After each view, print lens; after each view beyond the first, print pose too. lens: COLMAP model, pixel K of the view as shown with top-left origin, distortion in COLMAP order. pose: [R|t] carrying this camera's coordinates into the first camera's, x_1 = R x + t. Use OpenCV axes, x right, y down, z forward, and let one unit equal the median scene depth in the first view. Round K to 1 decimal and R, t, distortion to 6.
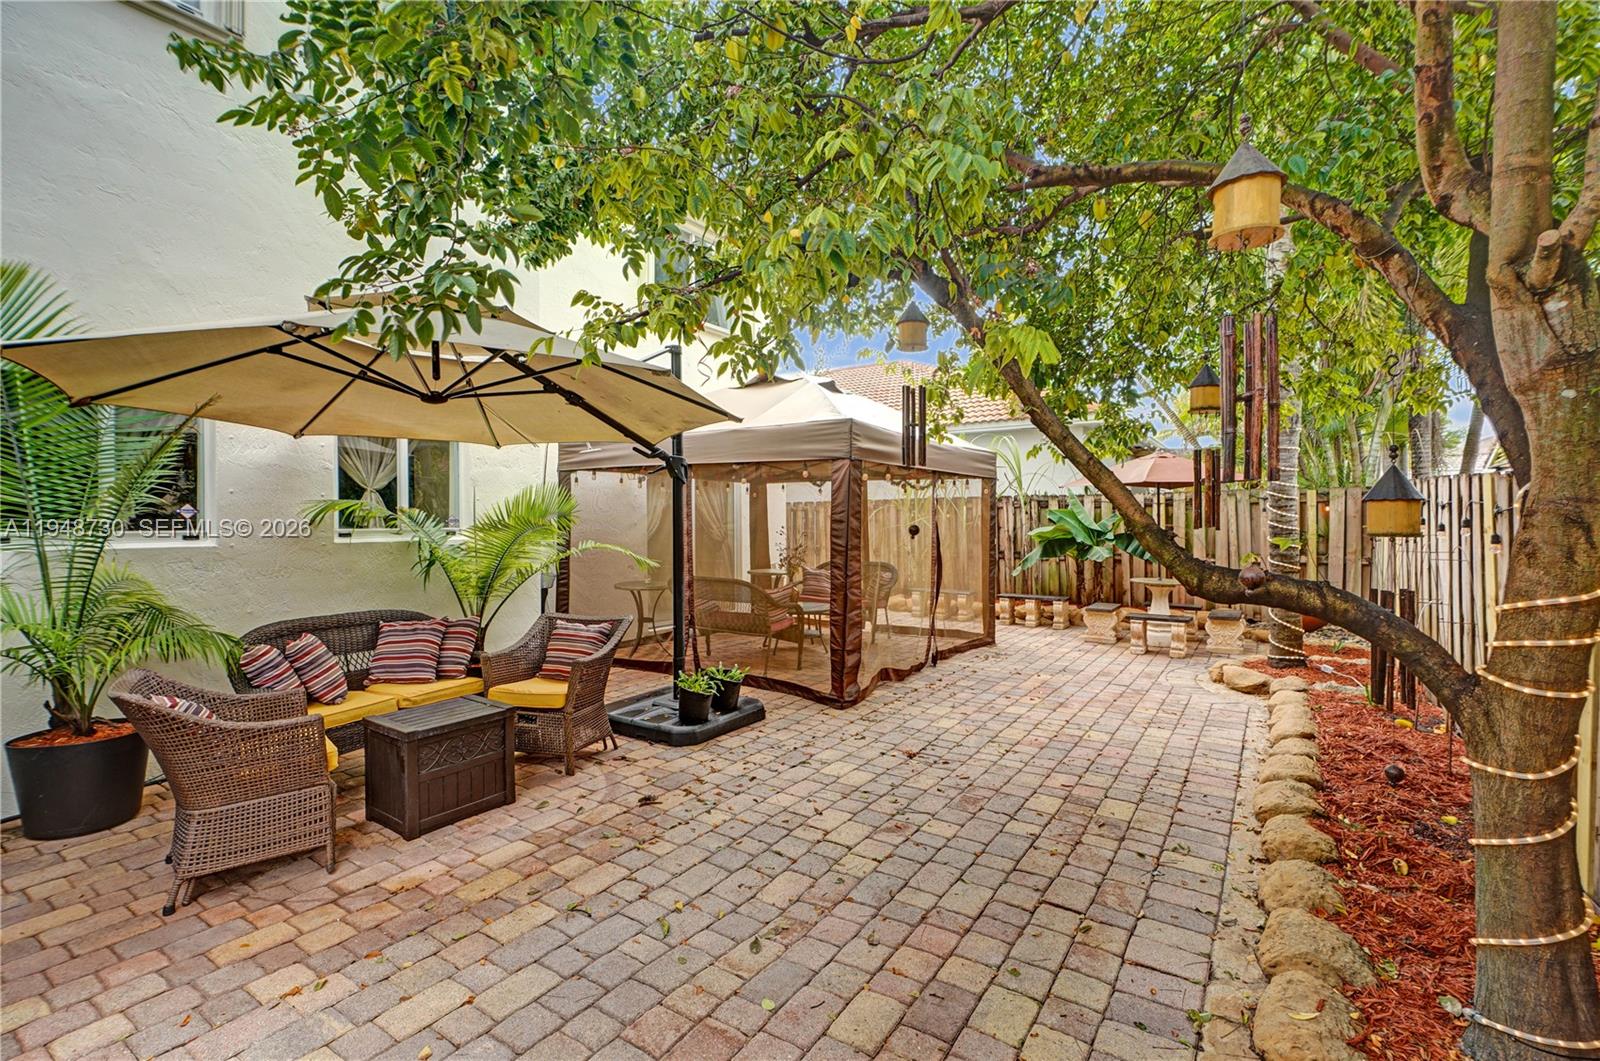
lens RADIAL K [[713.5, 0, 798.0], [0, 713.5, 515.4], [0, 0, 1]] dist [-0.008662, 0.004061]
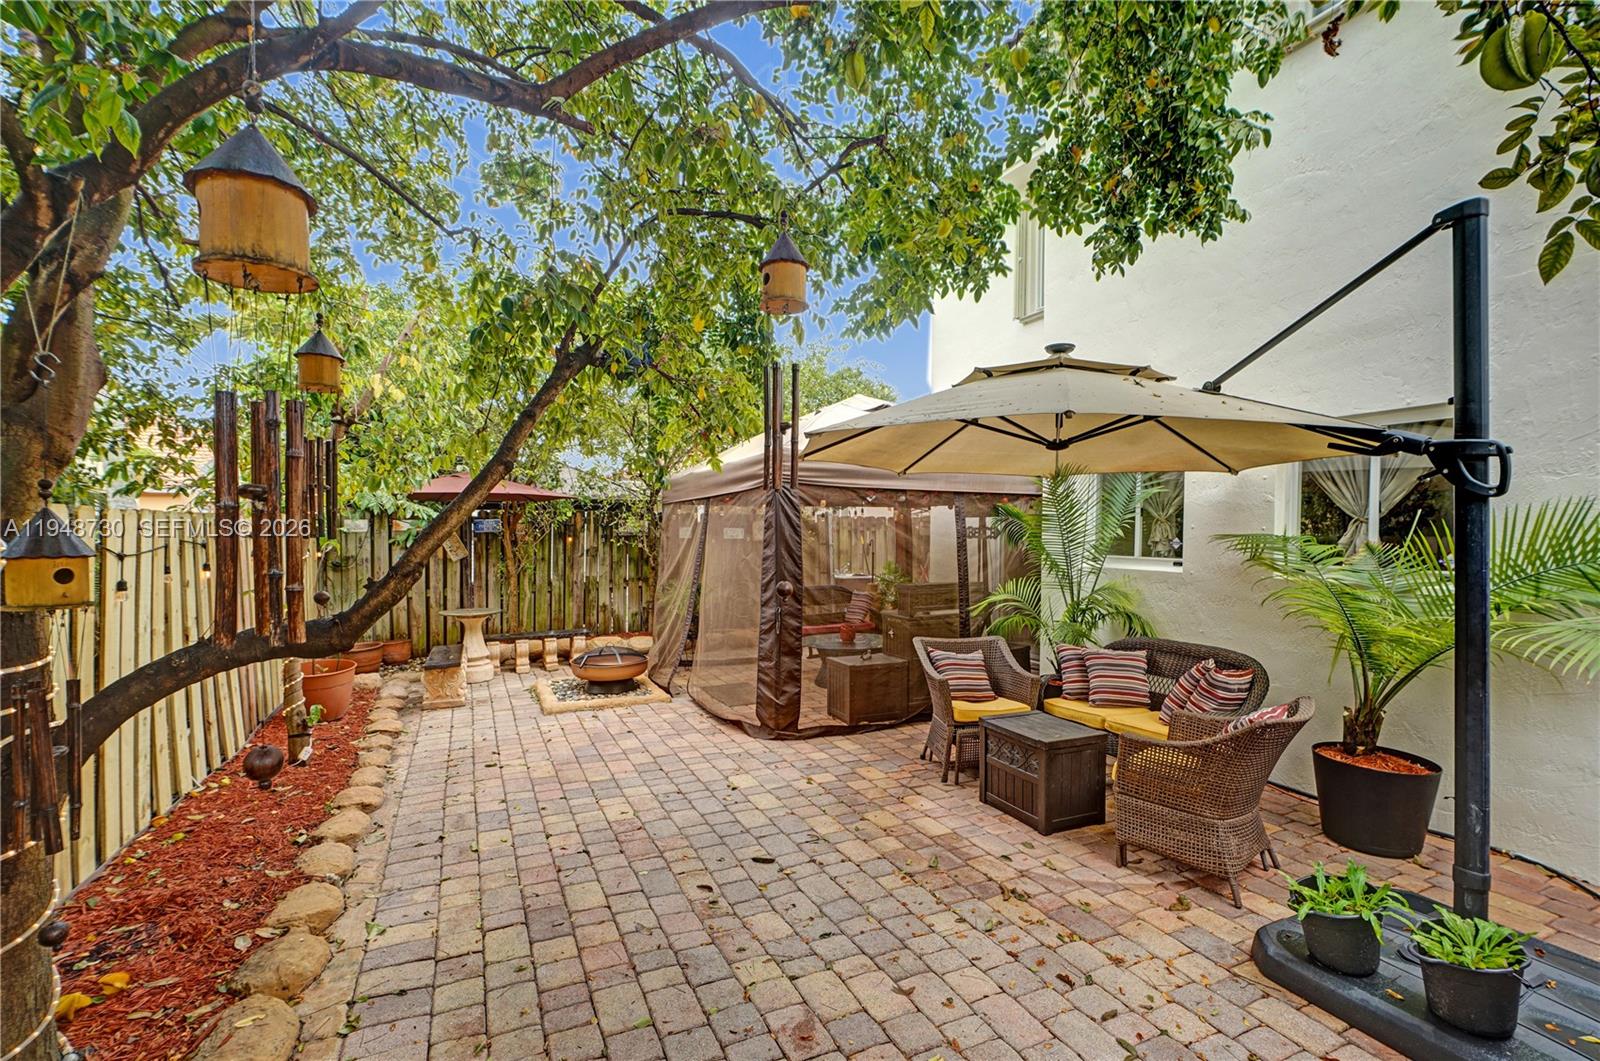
lens RADIAL K [[713.5, 0, 795.8], [0, 713.5, 538.3], [0, 0, 1]] dist [-0.008662, 0.004061]
pose [[-0.513725, 0.008505, -0.857913, 0.747624], [-0.002308, 0.999934, 0.011294, -0.034381], [0.857952, 0.007782, -0.513671, 1.404201]]
